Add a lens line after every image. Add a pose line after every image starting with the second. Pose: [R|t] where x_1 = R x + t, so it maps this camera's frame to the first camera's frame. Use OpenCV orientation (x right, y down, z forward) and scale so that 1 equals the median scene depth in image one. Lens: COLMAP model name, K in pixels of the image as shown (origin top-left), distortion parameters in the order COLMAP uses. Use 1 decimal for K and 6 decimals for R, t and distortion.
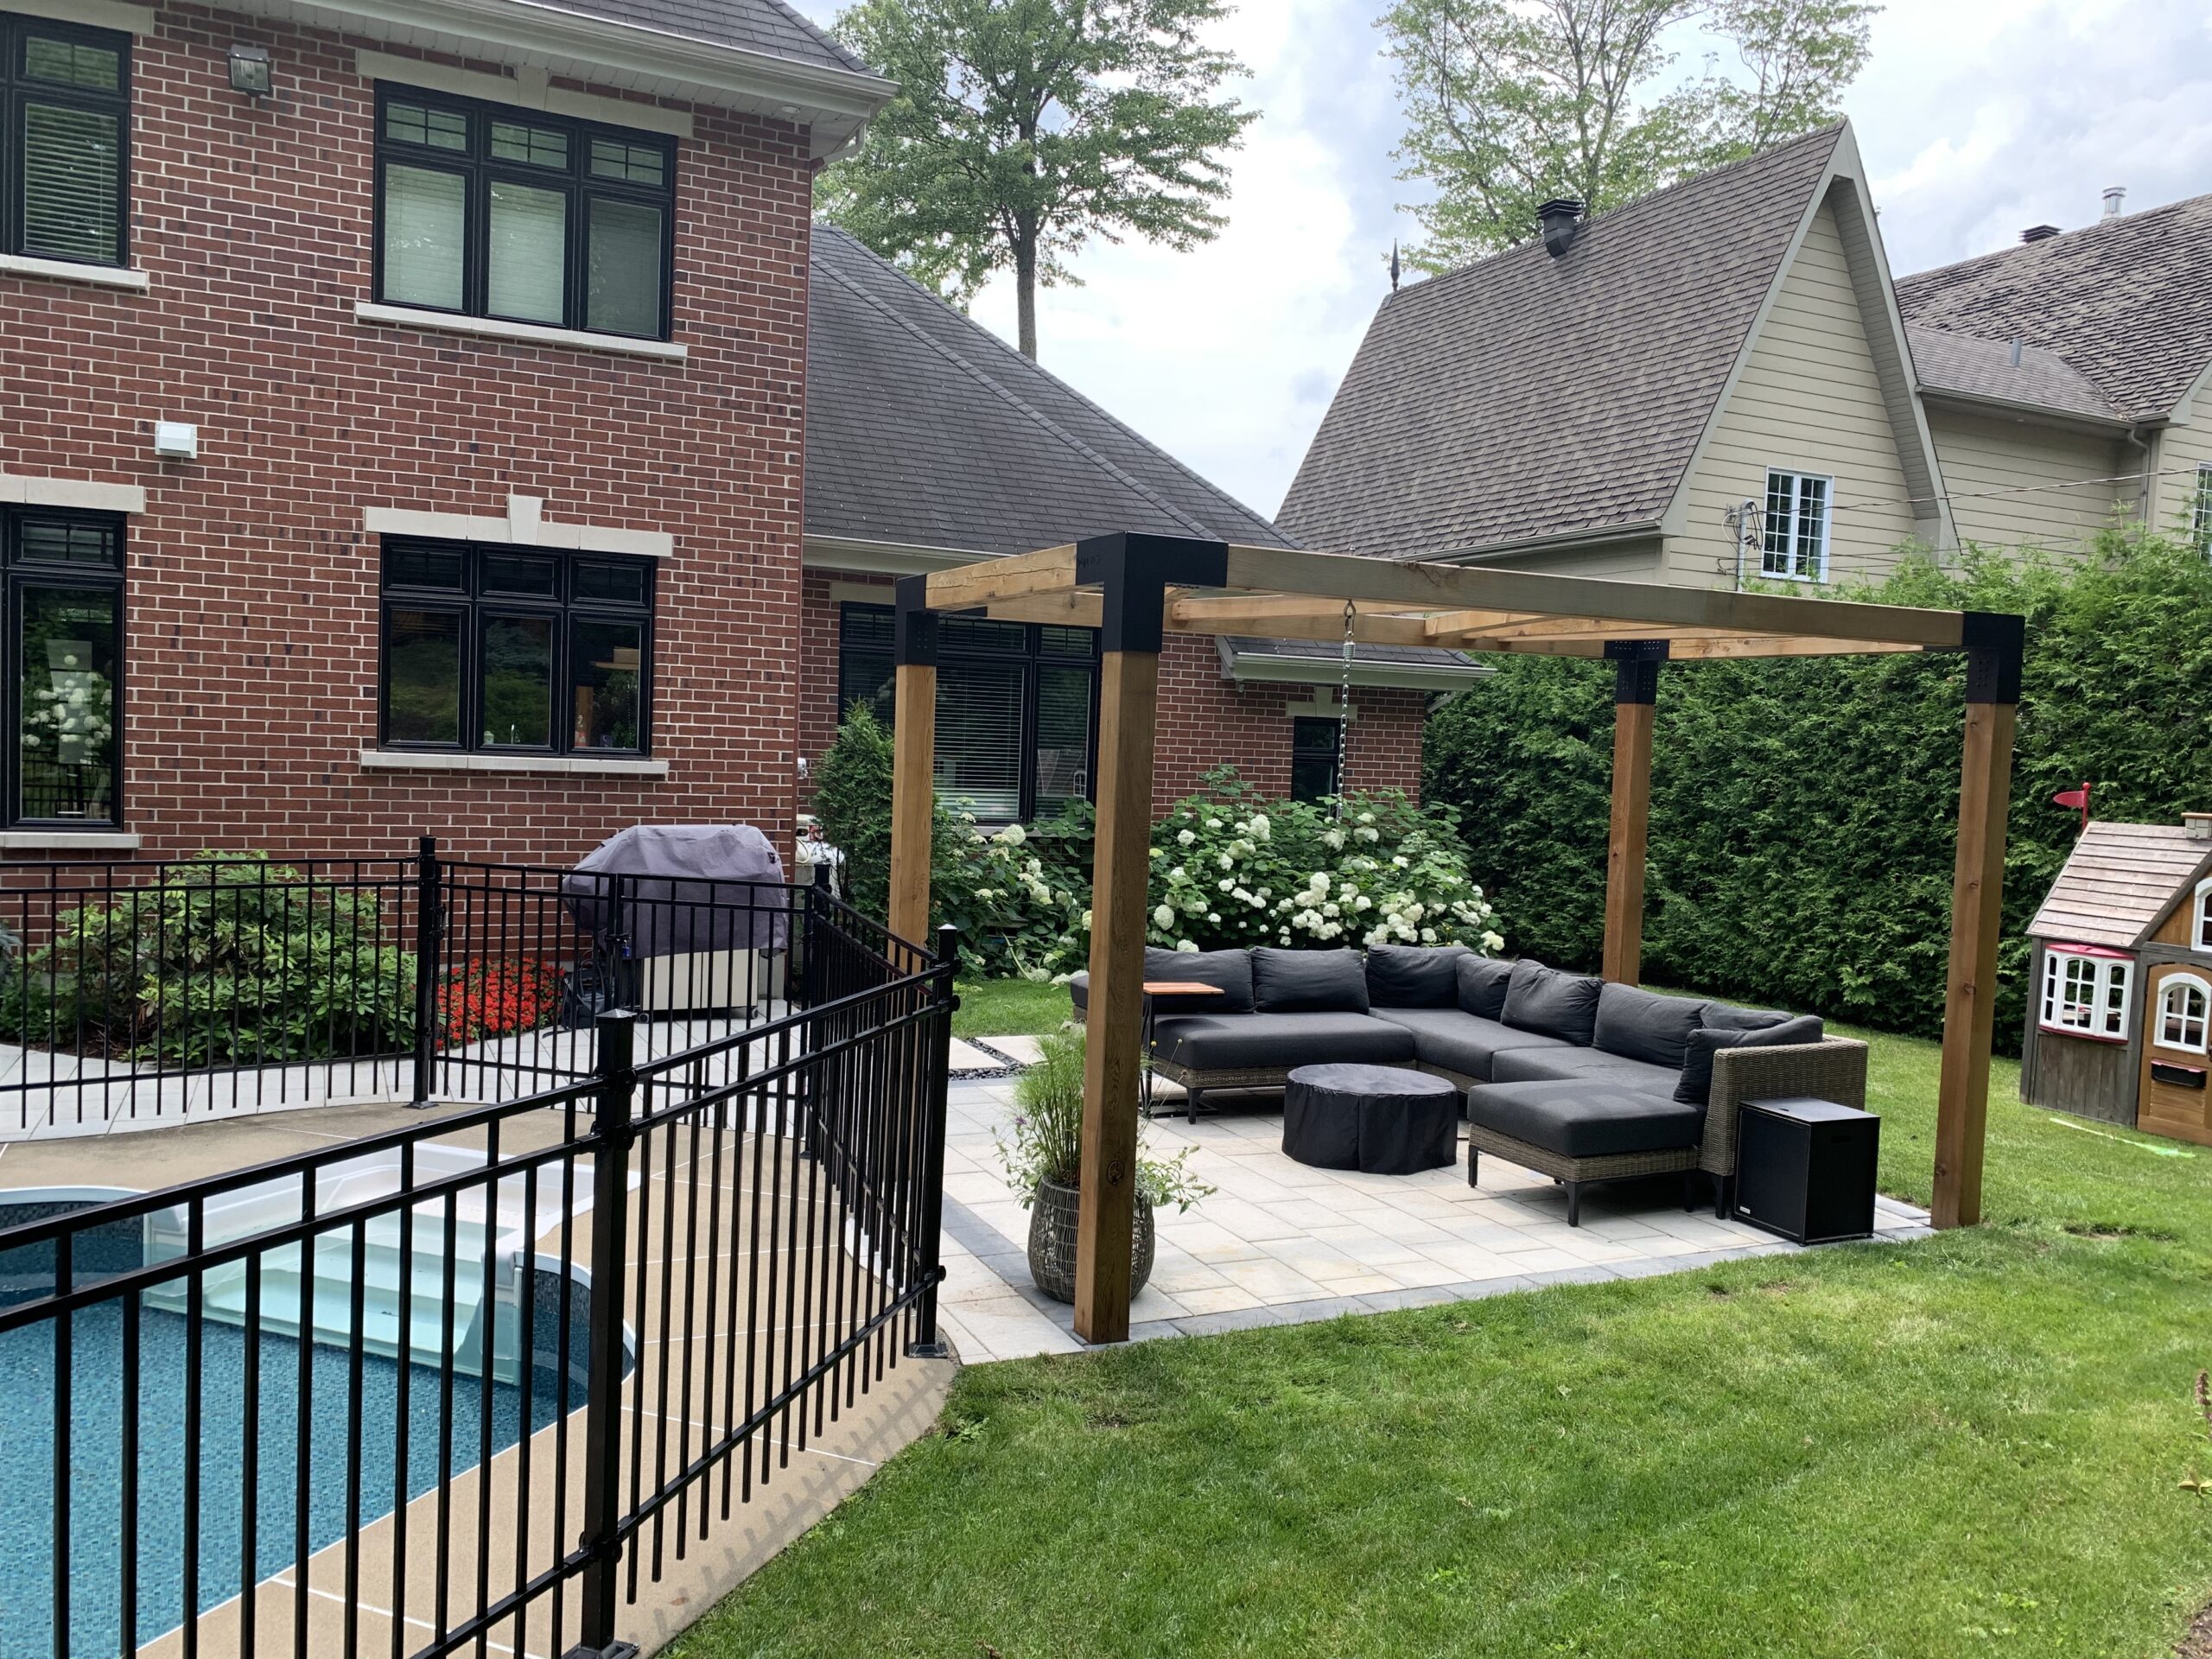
lens RADIAL K [[1683.3, 0, 1109.1], [0, 1683.3, 832.0], [0, 0, 1]] dist [0.048392, -0.076246]
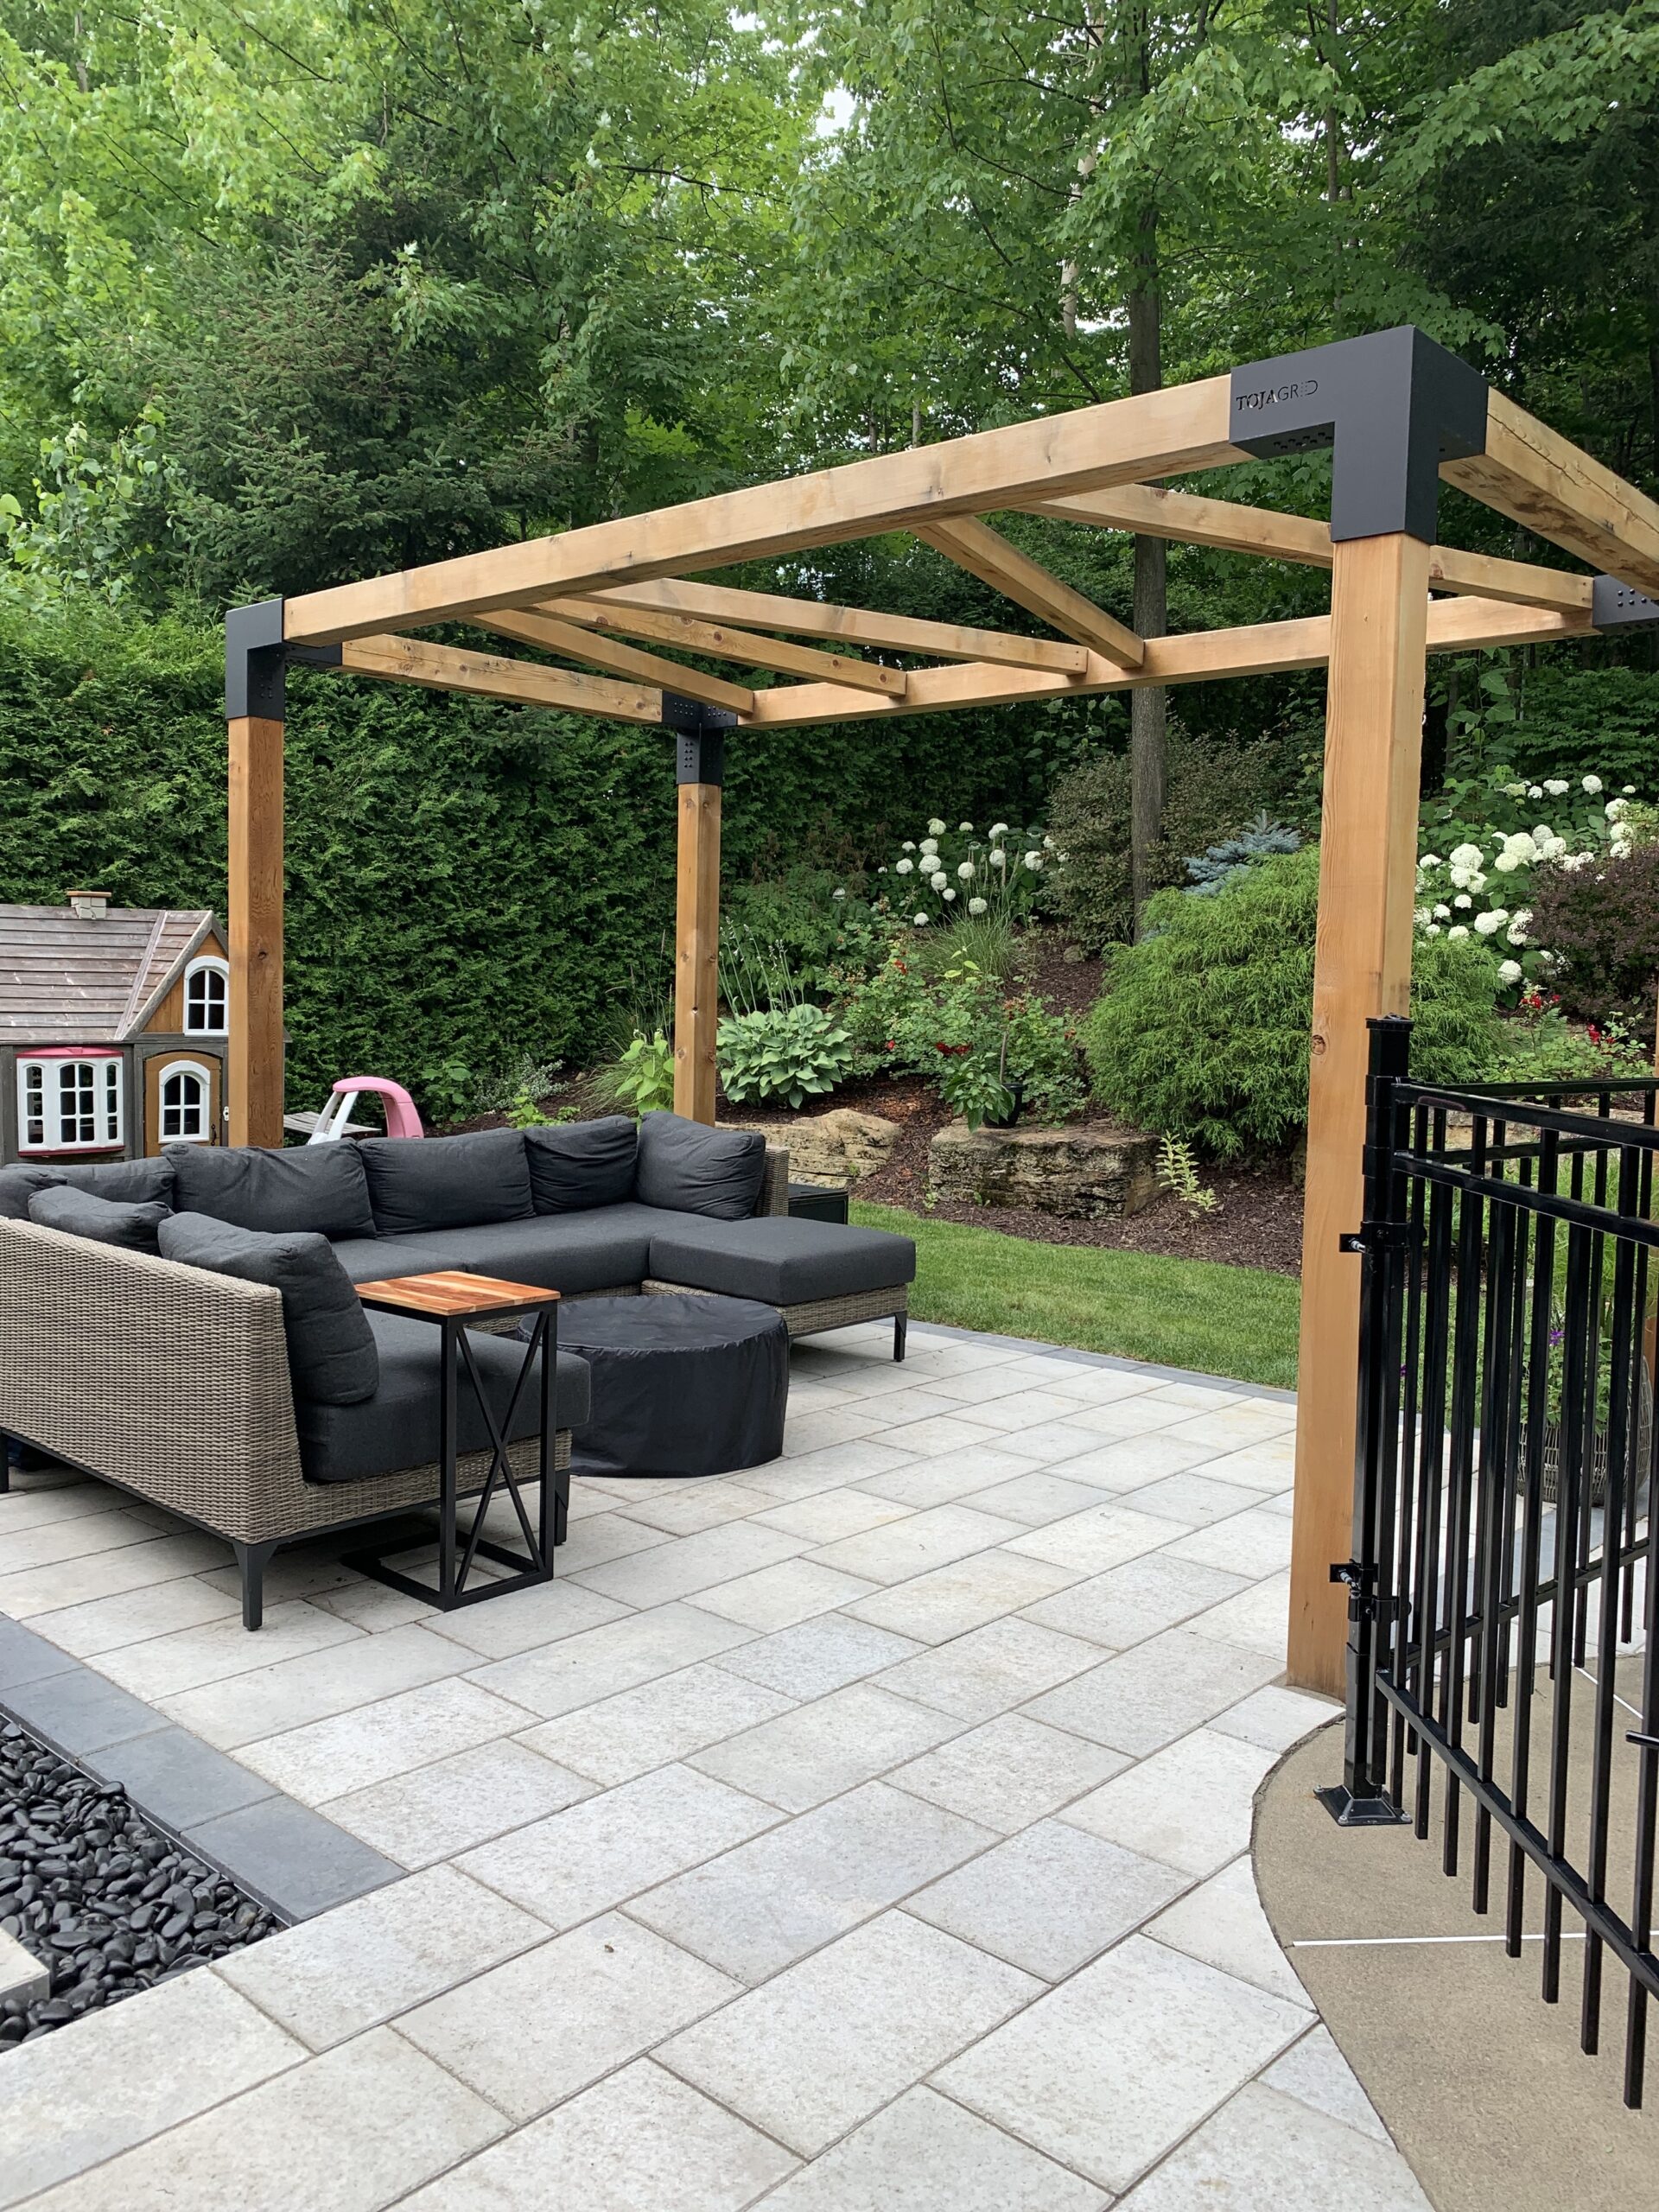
lens RADIAL K [[1683.3, 0, 831.9], [0, 1683.3, 1099.3], [0, 0, 1]] dist [0.048392, -0.076246]
pose [[-0.384420, -0.110082, 0.916571, -0.356867], [0.014591, 0.992016, 0.125262, -0.008334], [-0.923043, 0.061527, -0.379745, 0.975135]]
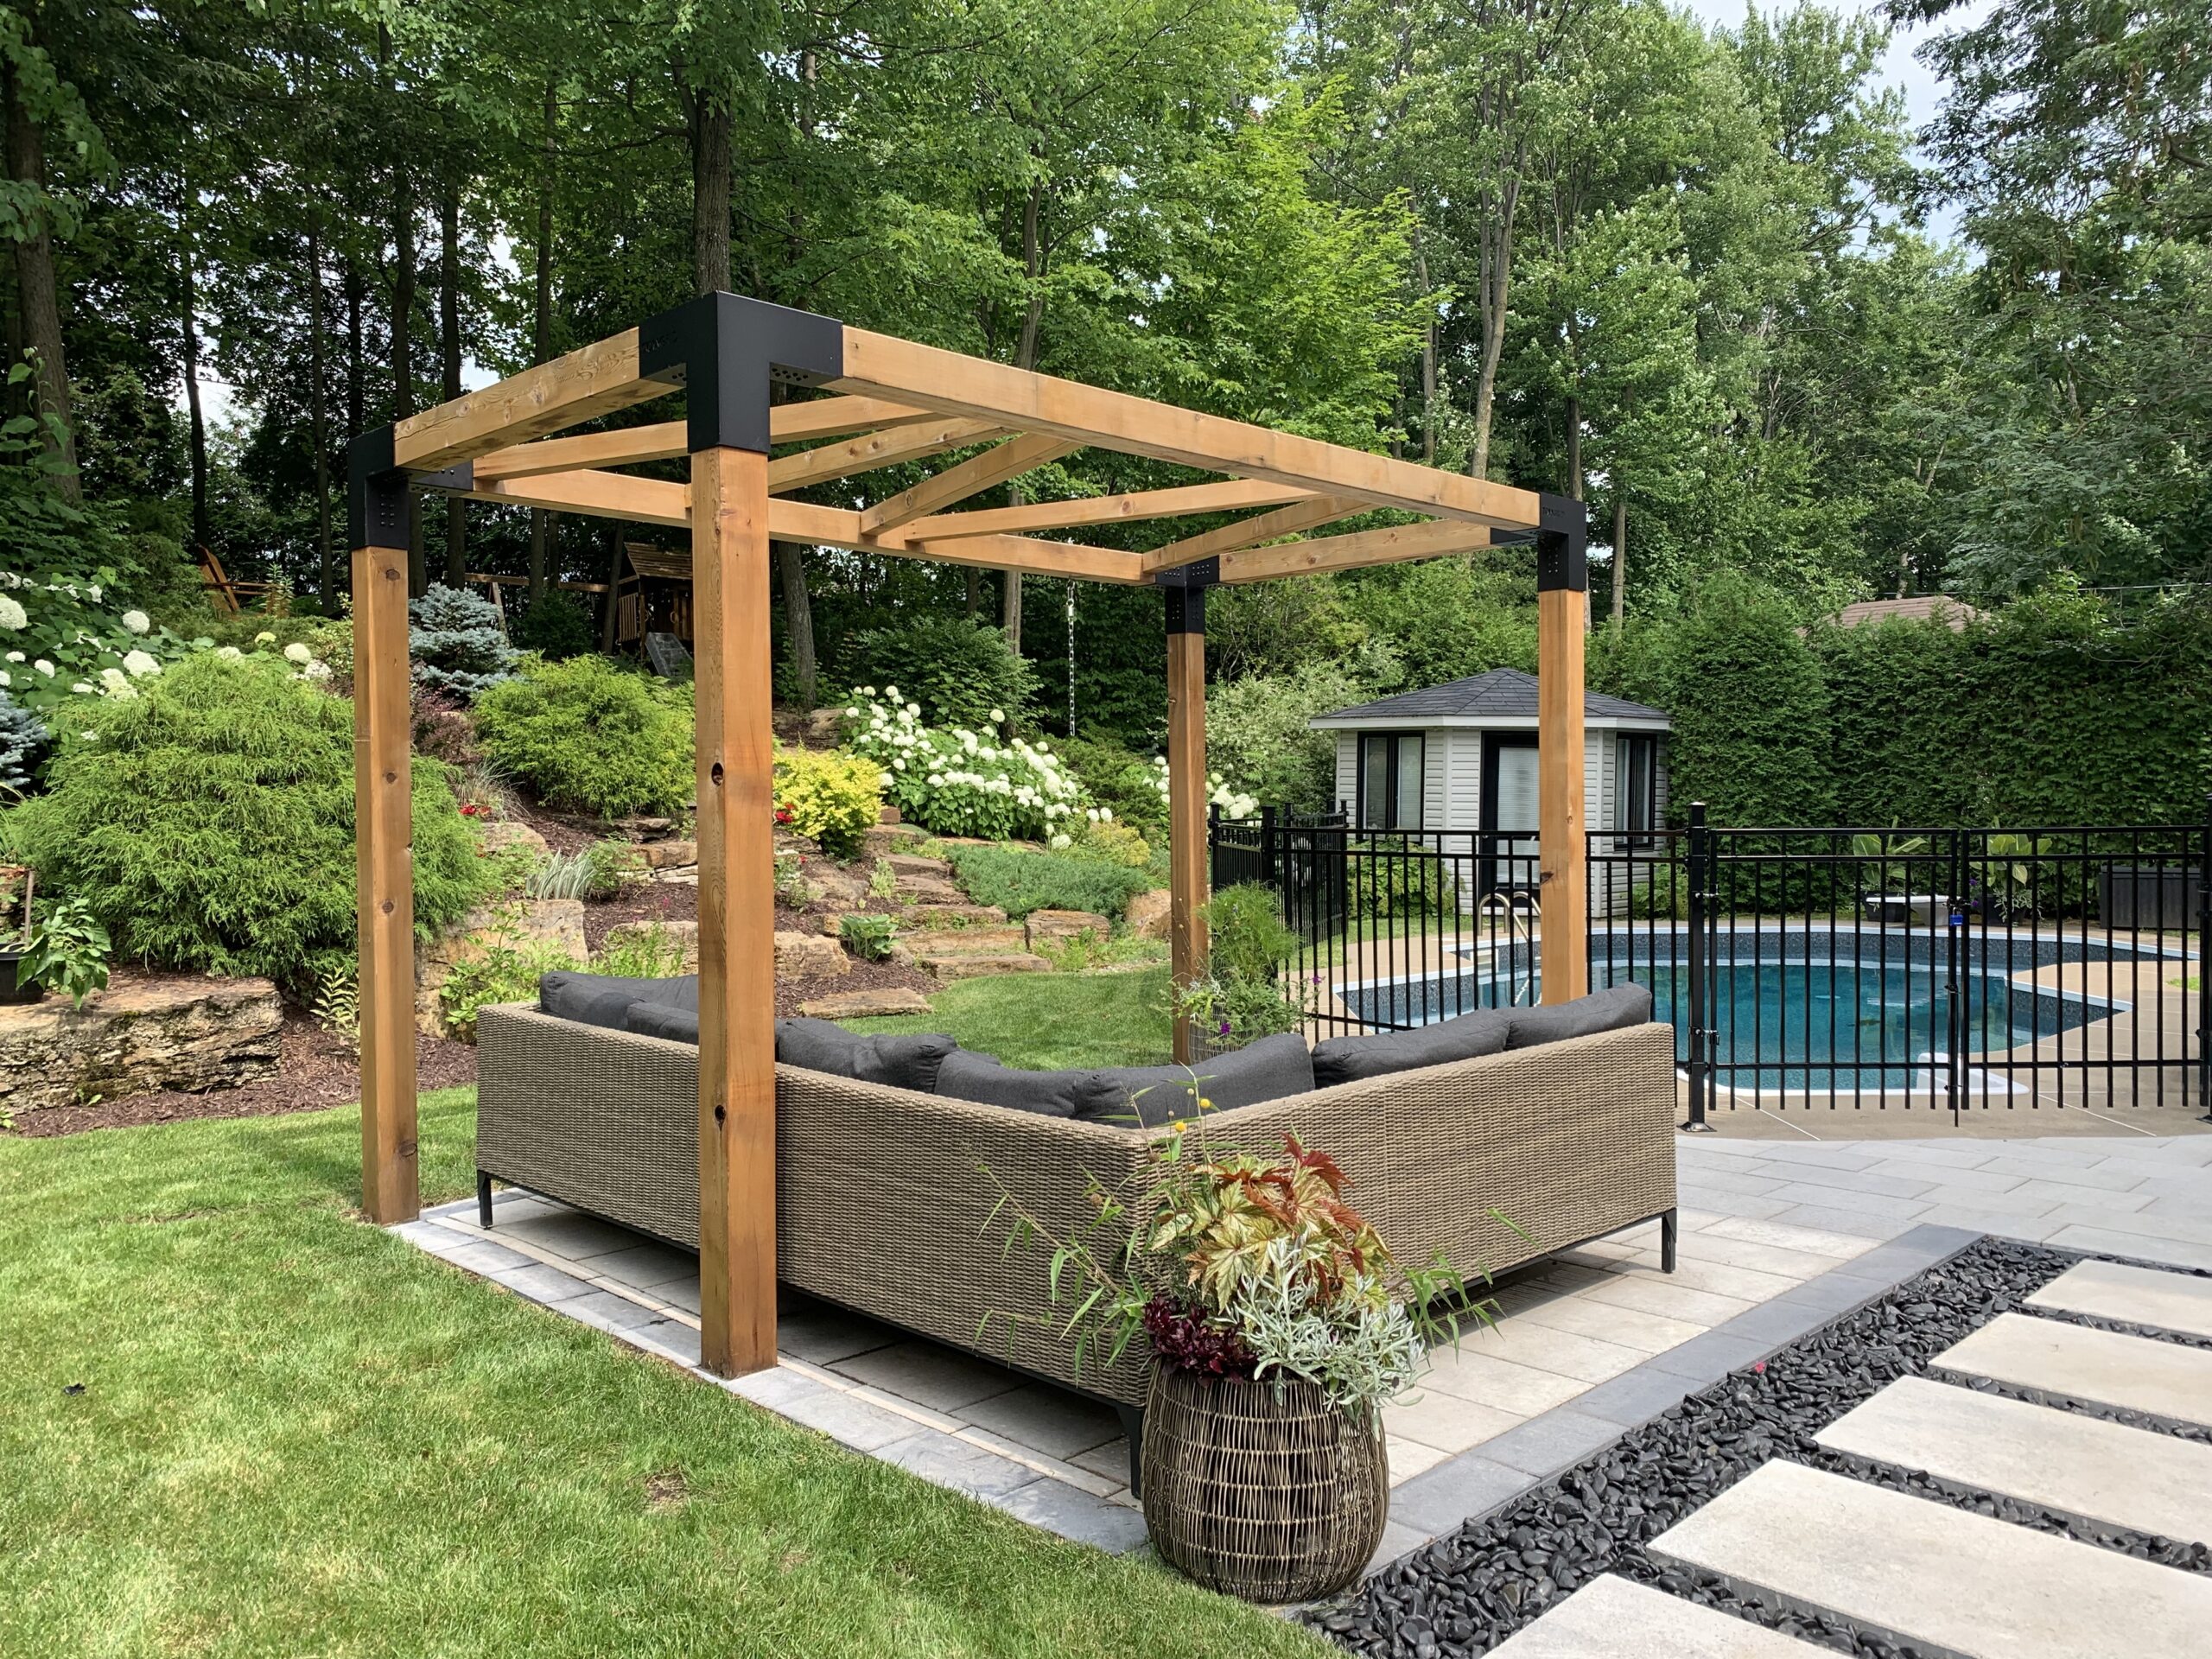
lens RADIAL K [[1683.3, 0, 1100.5], [0, 1683.3, 835.2], [0, 0, 1]] dist [0.048392, -0.076246]
pose [[-0.940233, -0.022837, -0.339766, 0.345401], [-0.045547, 0.997217, 0.059017, -0.004112], [0.337472, 0.070965, -0.938657, 1.366731]]
